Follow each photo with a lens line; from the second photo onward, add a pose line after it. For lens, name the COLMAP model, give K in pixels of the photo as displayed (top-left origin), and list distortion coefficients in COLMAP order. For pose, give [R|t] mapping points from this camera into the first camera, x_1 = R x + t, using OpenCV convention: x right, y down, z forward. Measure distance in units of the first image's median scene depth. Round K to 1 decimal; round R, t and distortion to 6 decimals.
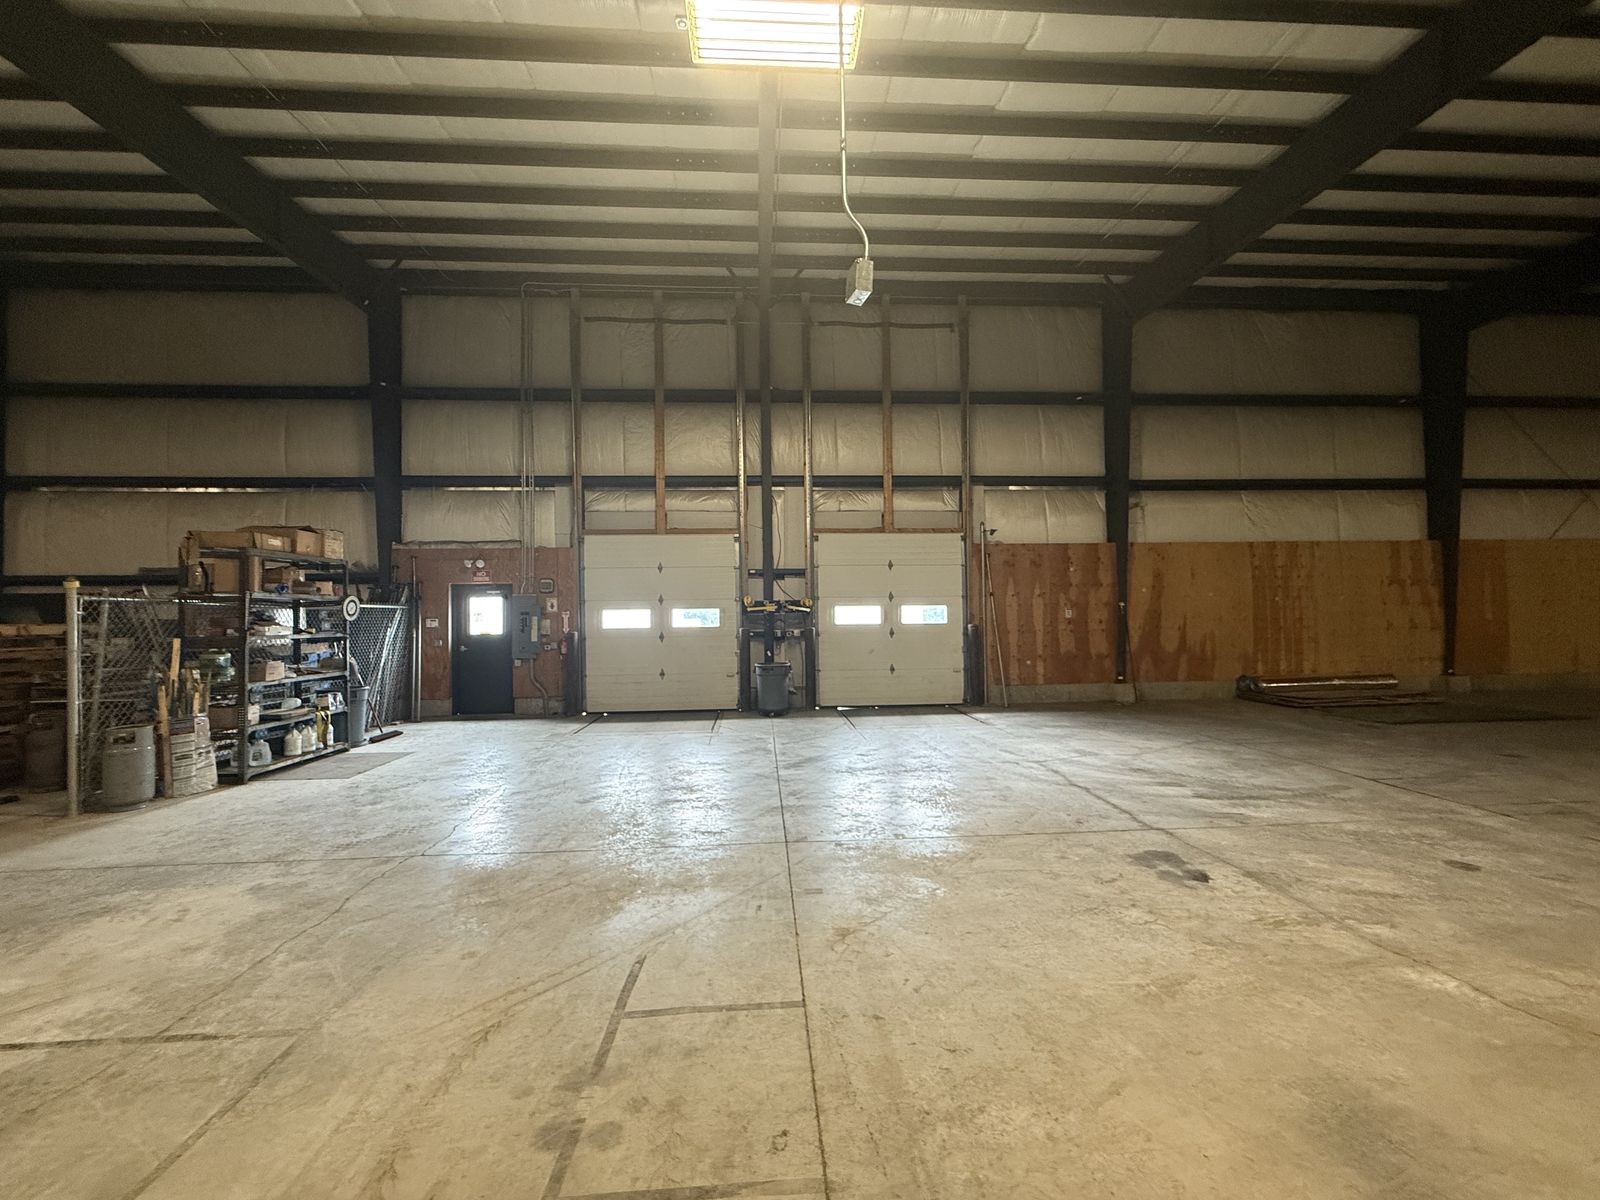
lens RADIAL K [[639.6, 0, 800.0], [0, 639.6, 600.0], [0, 0, 1]] dist [0.000308, -0.000044]
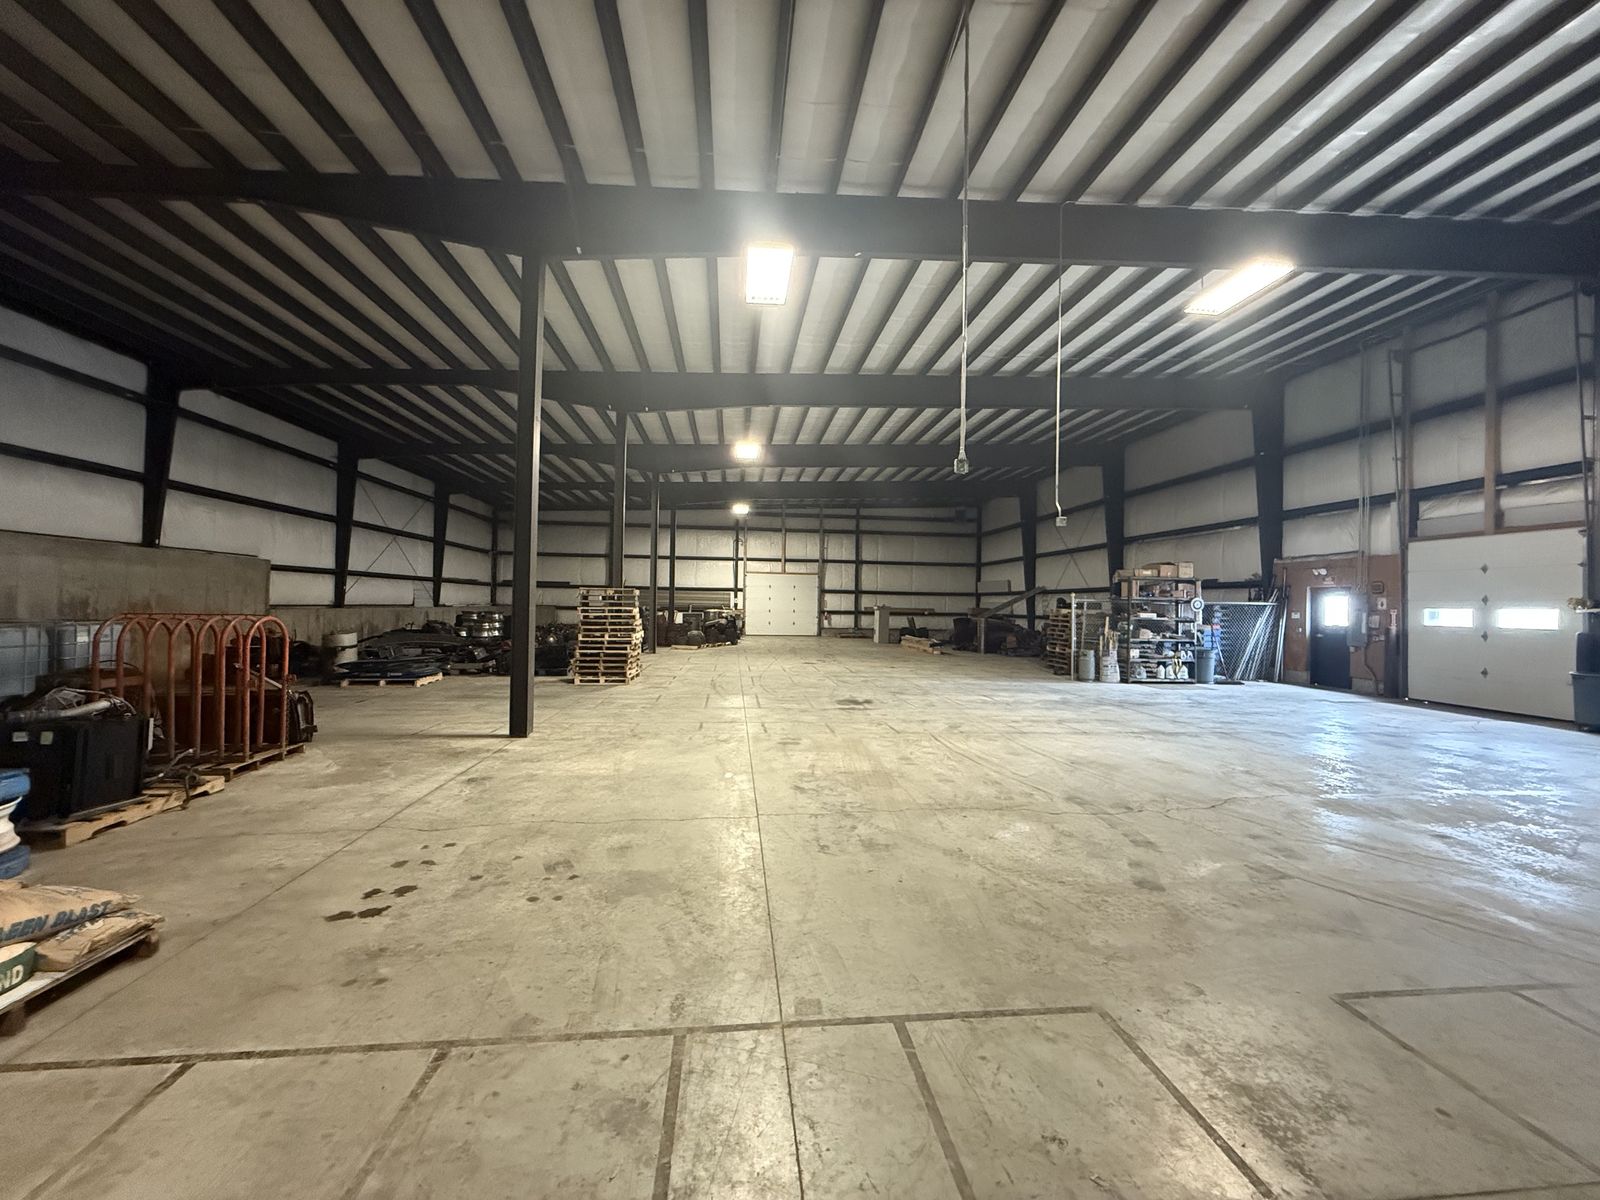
lens RADIAL K [[639.6, 0, 800.0], [0, 639.6, 600.0], [0, 0, 1]] dist [0.000308, -0.000044]
pose [[0.036208, 0.009106, -0.999303, 0.766314], [0.009378, 0.999911, 0.009452, -0.020369], [0.999300, -0.009714, 0.036119, -0.126110]]
